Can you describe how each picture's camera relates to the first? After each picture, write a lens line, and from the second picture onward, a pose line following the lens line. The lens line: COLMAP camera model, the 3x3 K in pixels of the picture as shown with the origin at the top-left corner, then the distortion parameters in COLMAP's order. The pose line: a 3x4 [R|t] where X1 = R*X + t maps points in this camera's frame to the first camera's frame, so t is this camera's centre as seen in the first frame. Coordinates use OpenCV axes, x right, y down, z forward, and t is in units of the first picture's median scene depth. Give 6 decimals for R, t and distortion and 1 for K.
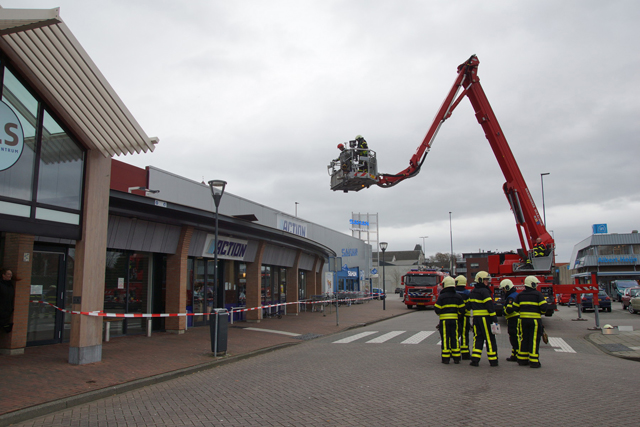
lens RADIAL K [[502.3, 0, 320.0], [0, 502.3, 213.5], [0, 0, 1]] dist [-0.121759, 0.121341]
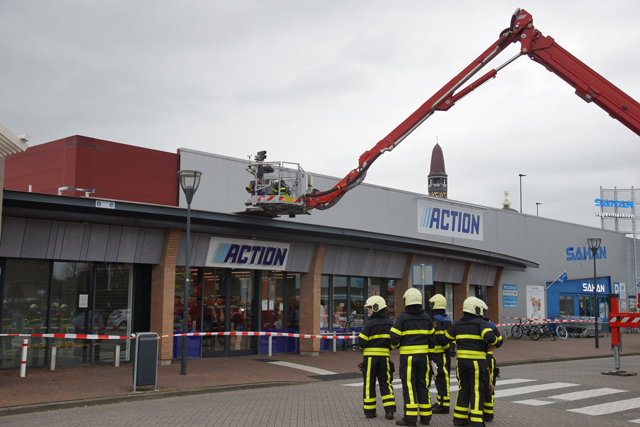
lens RADIAL K [[787.2, 0, 320.0], [0, 787.2, 213.5], [0, 0, 1]] dist [0.067709, -0.010429]
pose [[0.922977, -0.030748, -0.383624, 0.423864], [0.041732, 0.998922, 0.020339, -0.014142], [0.382585, -0.034782, 0.923265, -0.063981]]
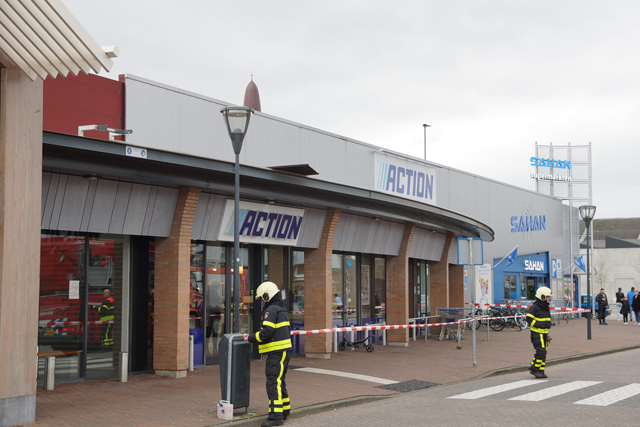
lens RADIAL K [[1006.4, 0, 320.0], [0, 1006.4, 213.5], [0, 0, 1]] dist [0.124016, -0.000406]
pose [[0.986146, -0.006733, -0.165740, 0.068107], [0.018522, 0.997397, 0.069683, -0.021993], [0.164839, -0.071788, 0.983704, -0.099617]]
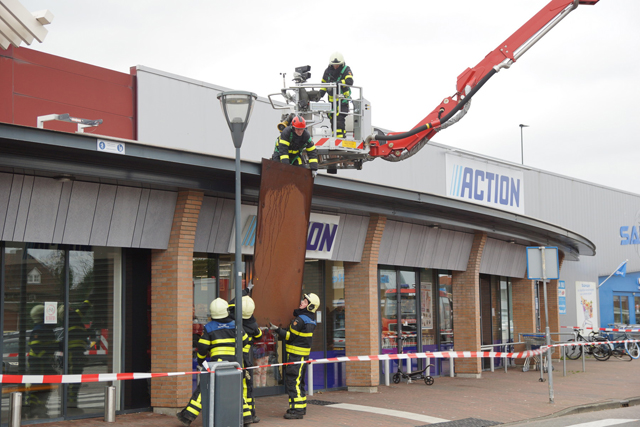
lens RADIAL K [[1117.6, 0, 320.0], [0, 1117.6, 213.5], [0, 0, 1]] dist [0.169672, 0.082521]
pose [[0.966835, -0.030375, -0.253590, 0.124994], [0.044241, 0.997811, 0.049156, 0.000065], [0.251542, -0.058745, 0.966062, -0.007600]]
